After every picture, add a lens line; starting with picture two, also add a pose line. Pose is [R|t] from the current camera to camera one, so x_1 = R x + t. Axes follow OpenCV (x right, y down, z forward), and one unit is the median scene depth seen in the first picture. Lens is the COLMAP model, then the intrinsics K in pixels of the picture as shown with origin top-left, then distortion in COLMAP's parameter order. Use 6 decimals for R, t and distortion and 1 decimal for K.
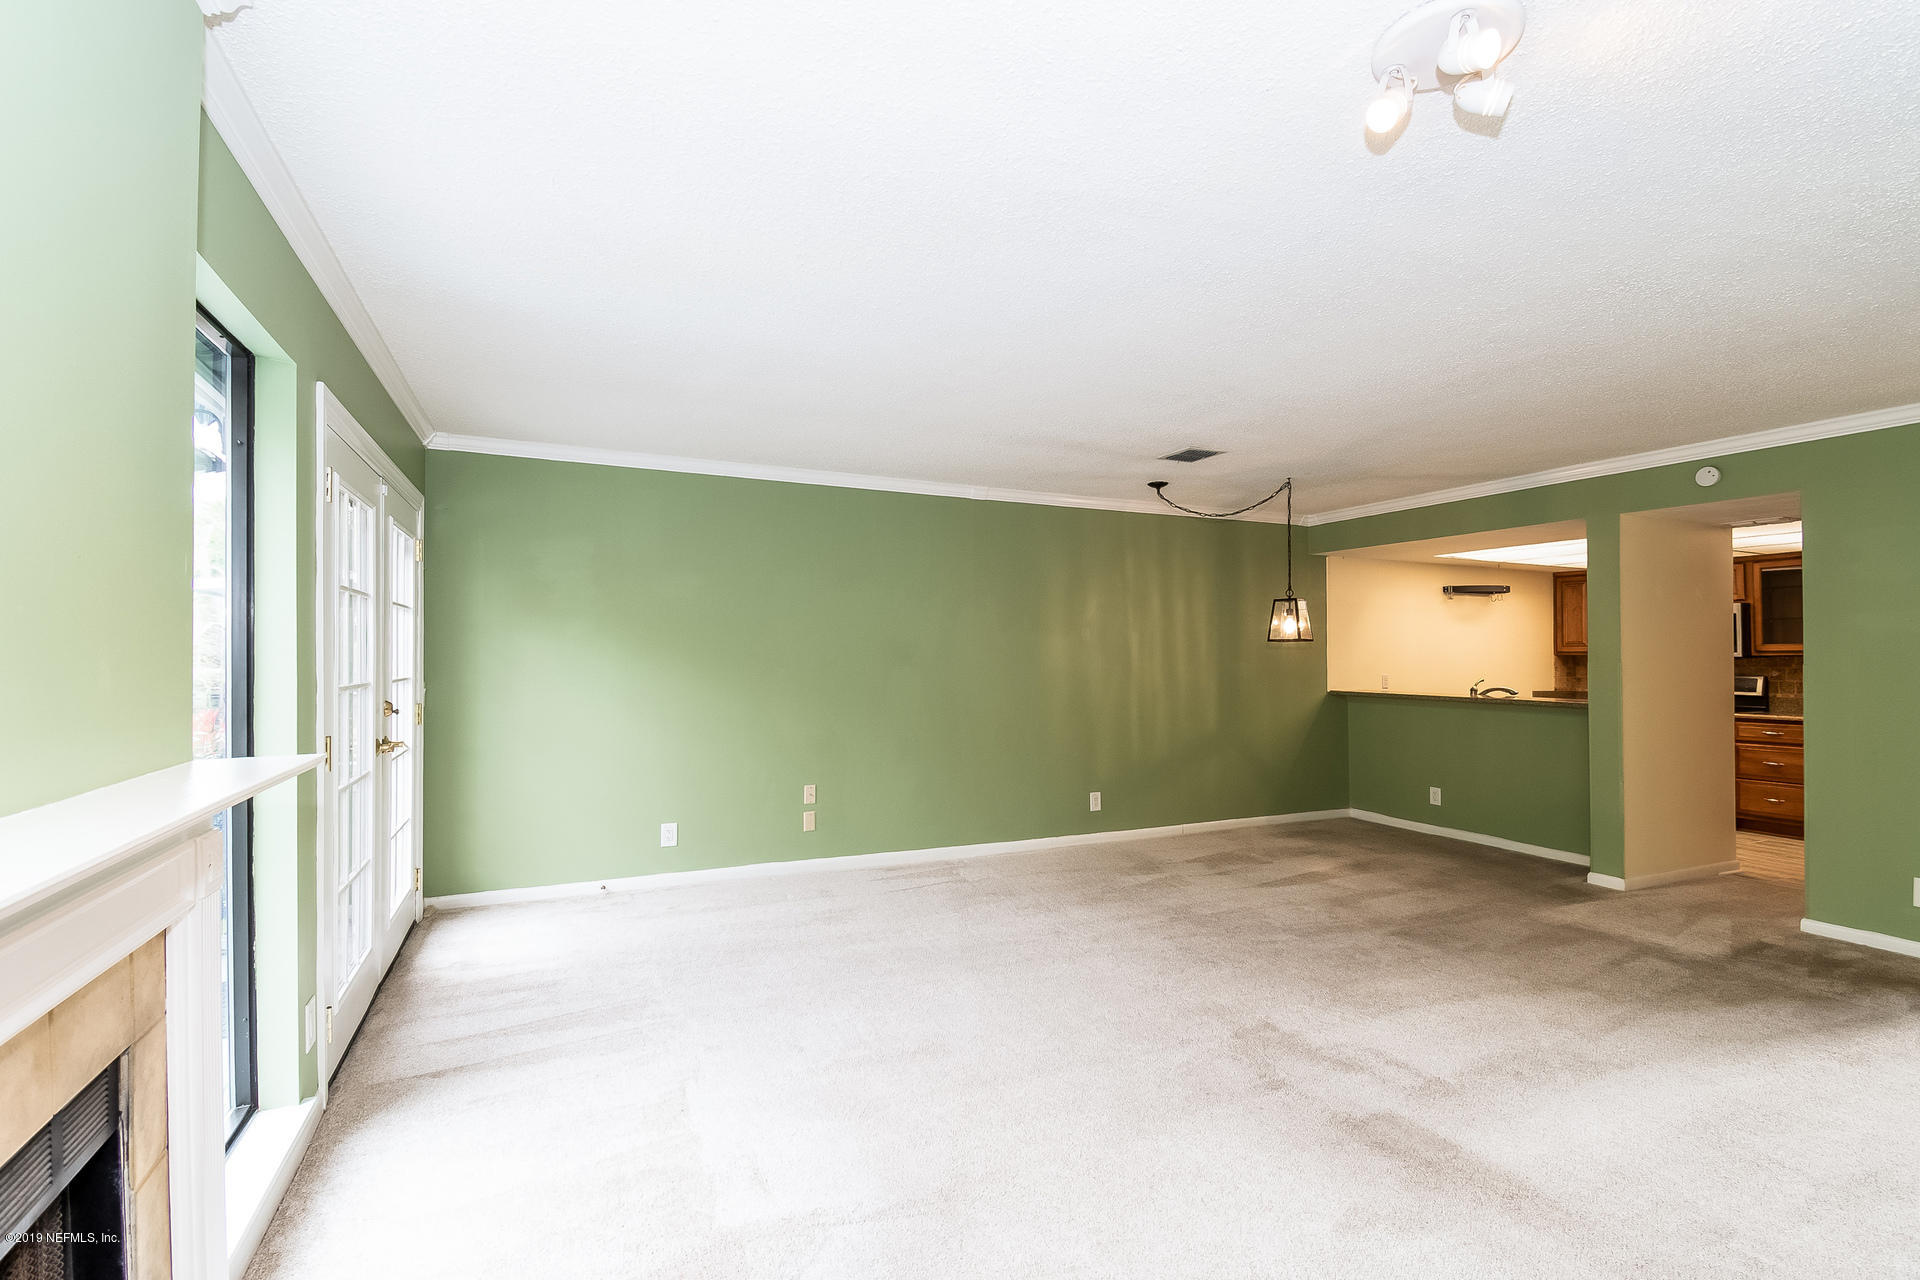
lens RADIAL K [[864.6, 0, 951.6], [0, 864.6, 636.7], [0, 0, 1]] dist [0.016656, -0.011801]
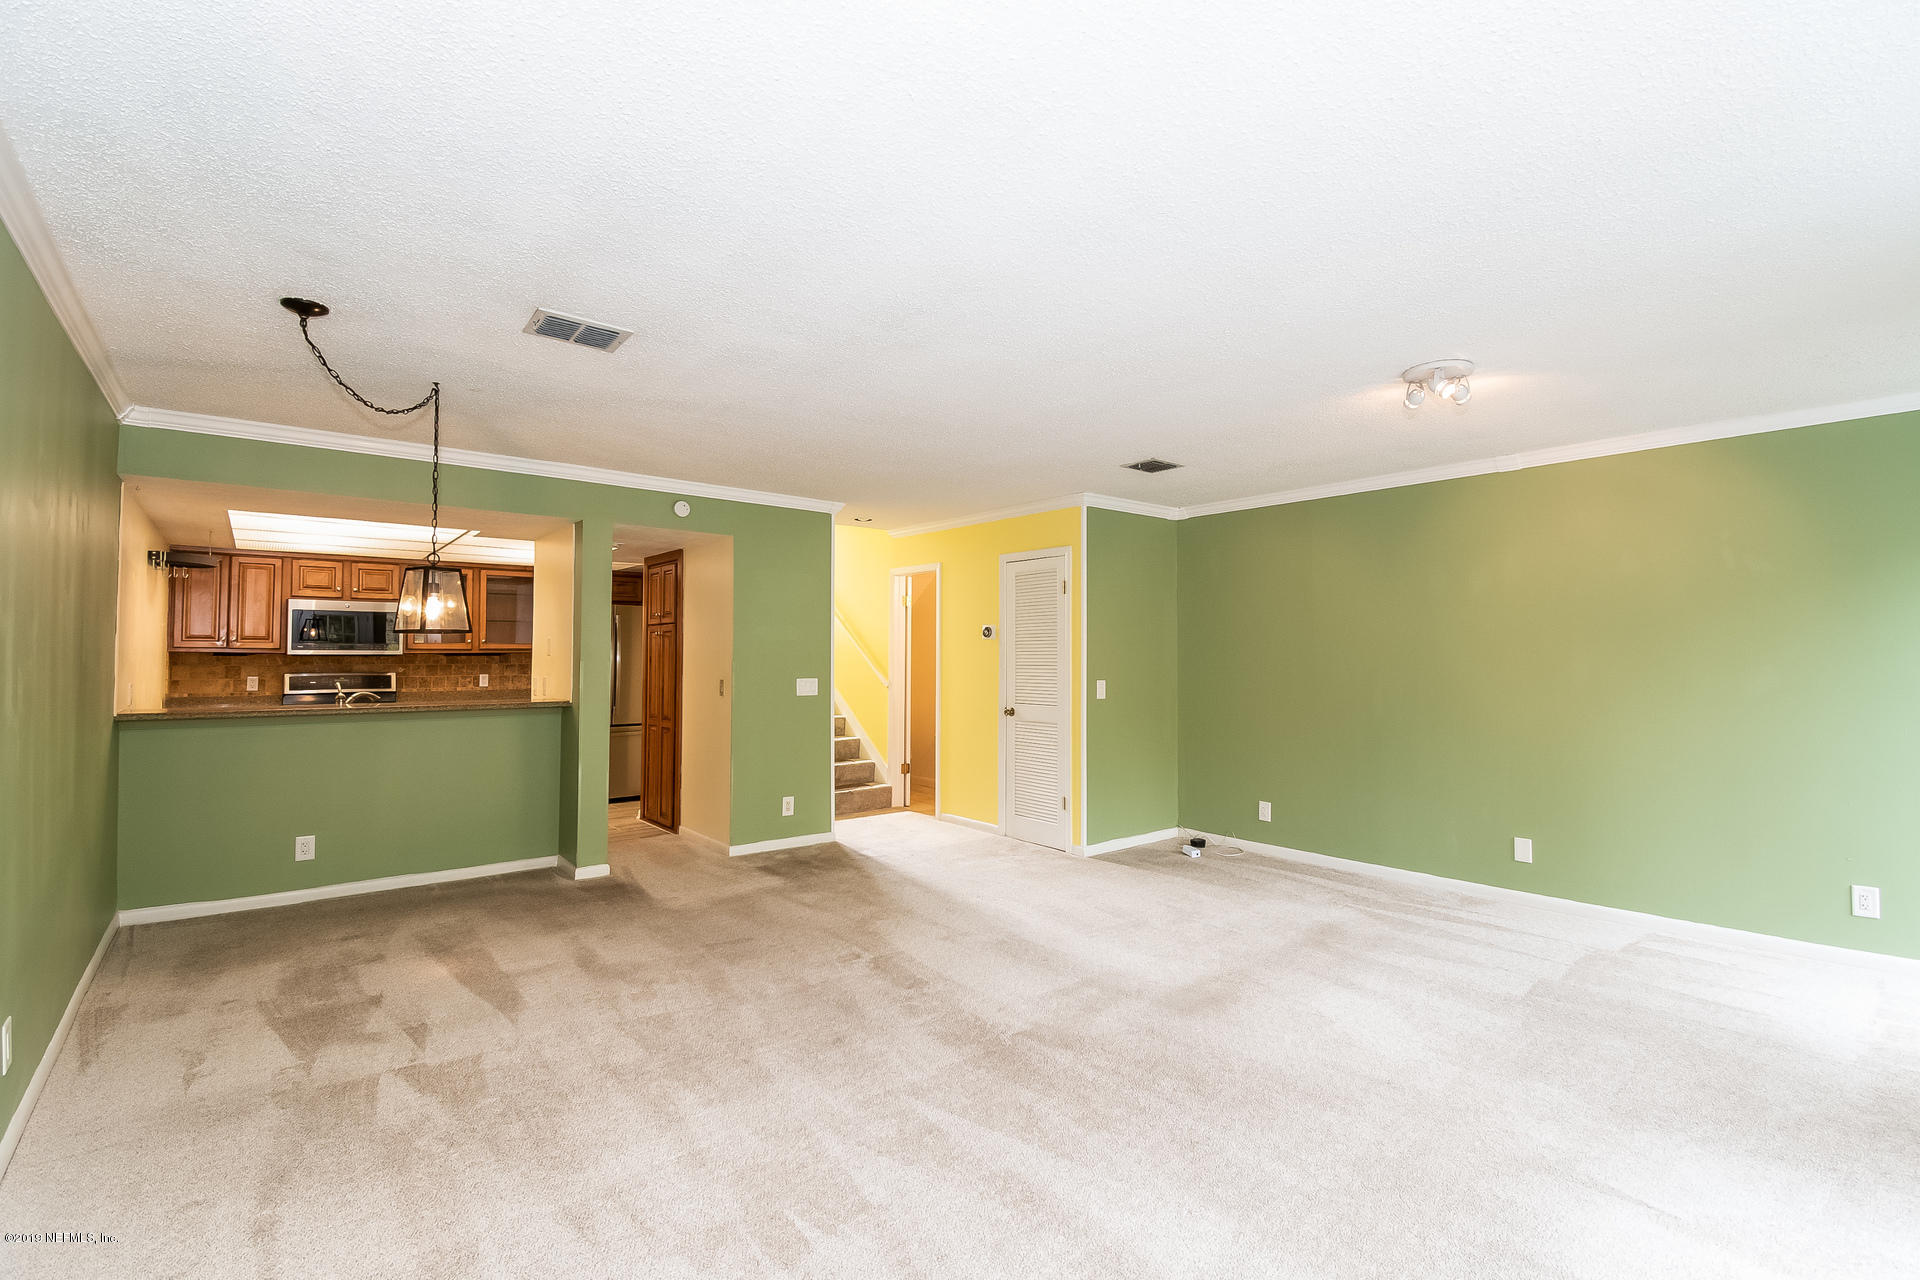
lens RADIAL K [[864.6, 0, 966.7], [0, 864.6, 621.9], [0, 0, 1]] dist [0.016656, -0.011801]
pose [[-0.272131, 0.032898, 0.961698, -0.396486], [-0.026292, 0.998788, -0.041606, 0.014405], [-0.961901, -0.036607, -0.270937, 0.902819]]
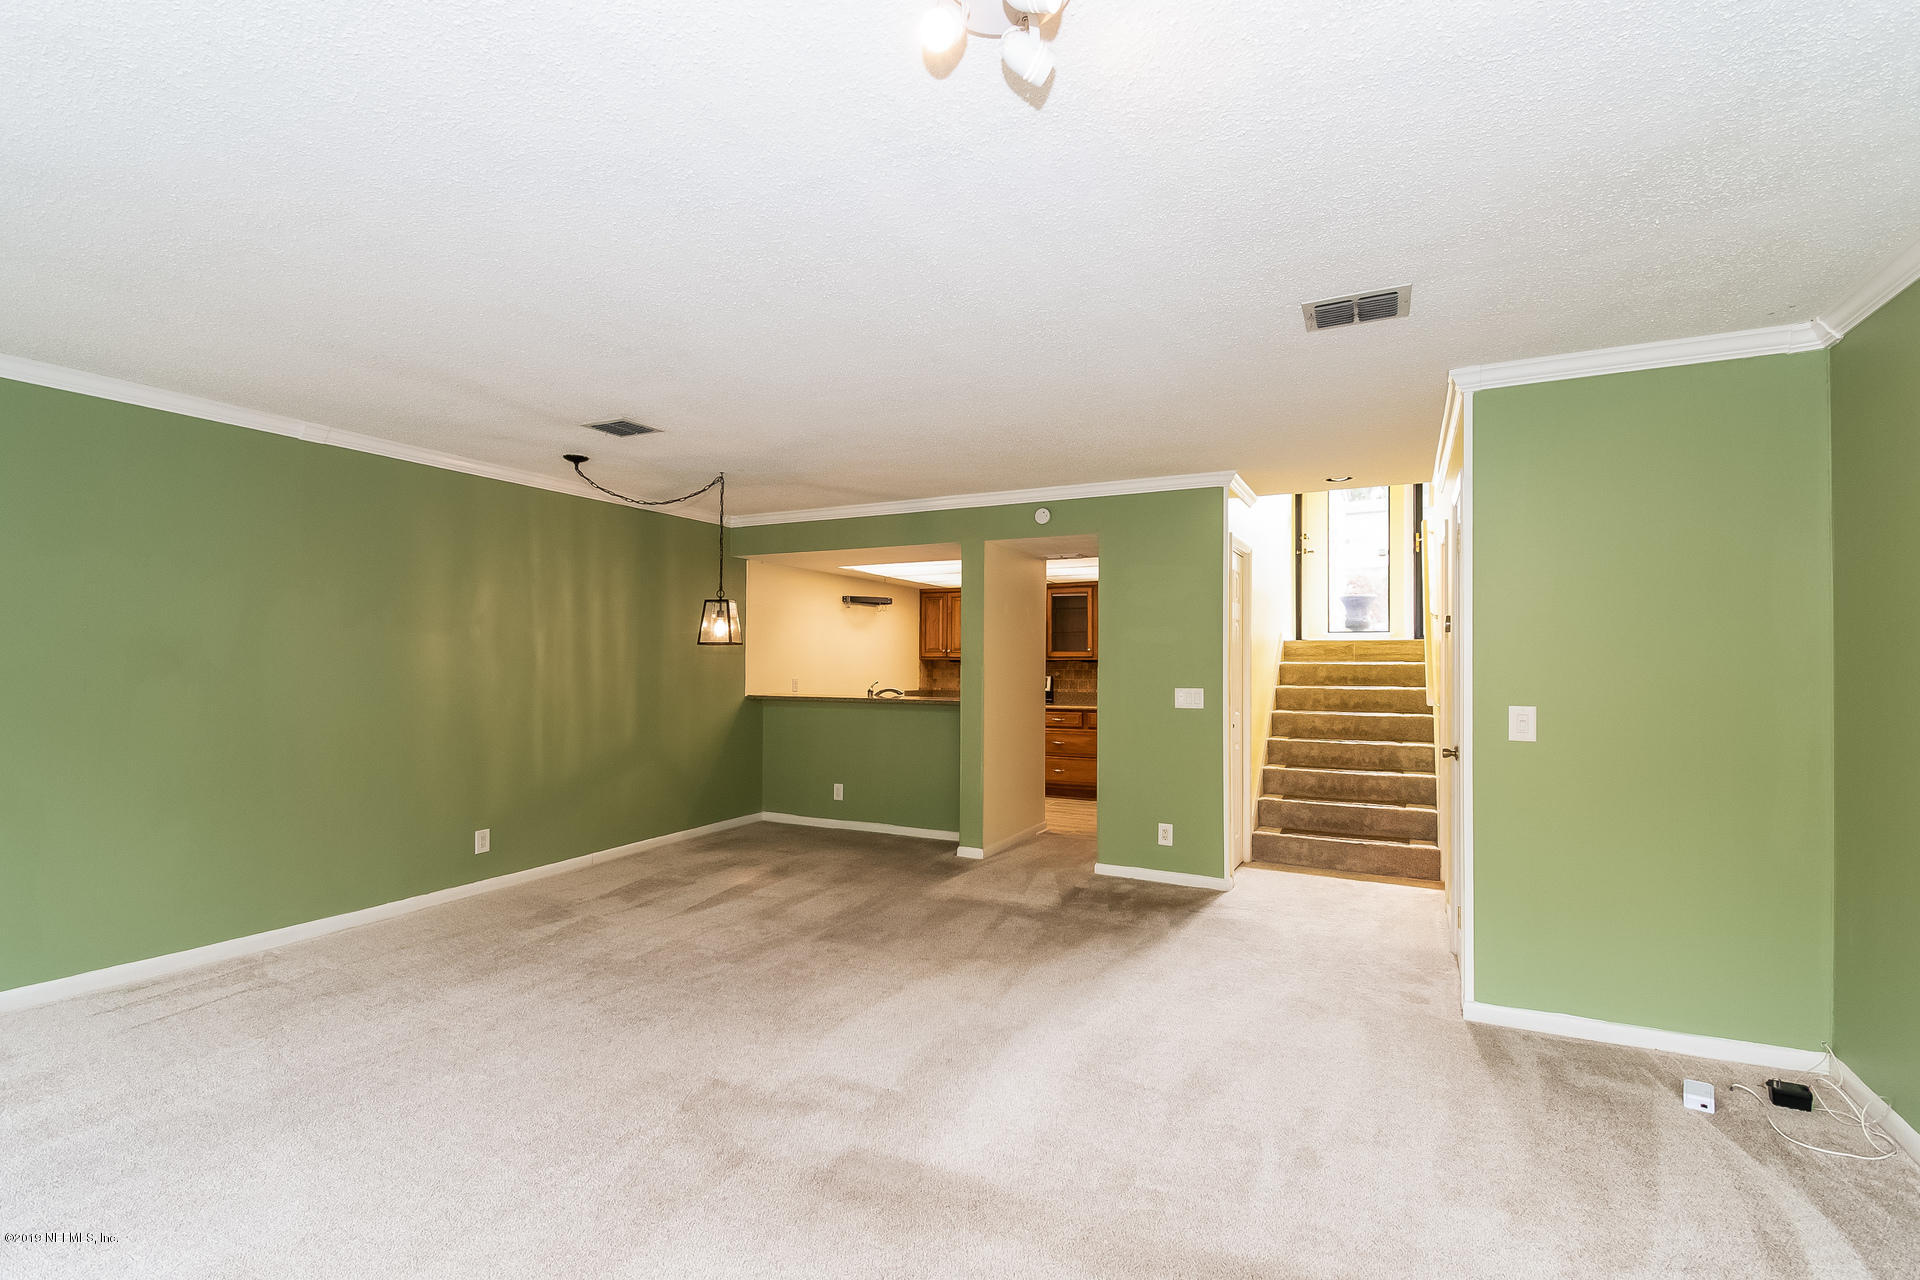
lens RADIAL K [[864.6, 0, 950.9], [0, 864.6, 635.3], [0, 0, 1]] dist [0.016656, -0.011801]
pose [[0.777673, 0.018768, 0.628389, -0.007565], [-0.015914, 0.999822, -0.010167, 0.000164], [-0.628468, -0.002094, 0.777833, 0.114591]]
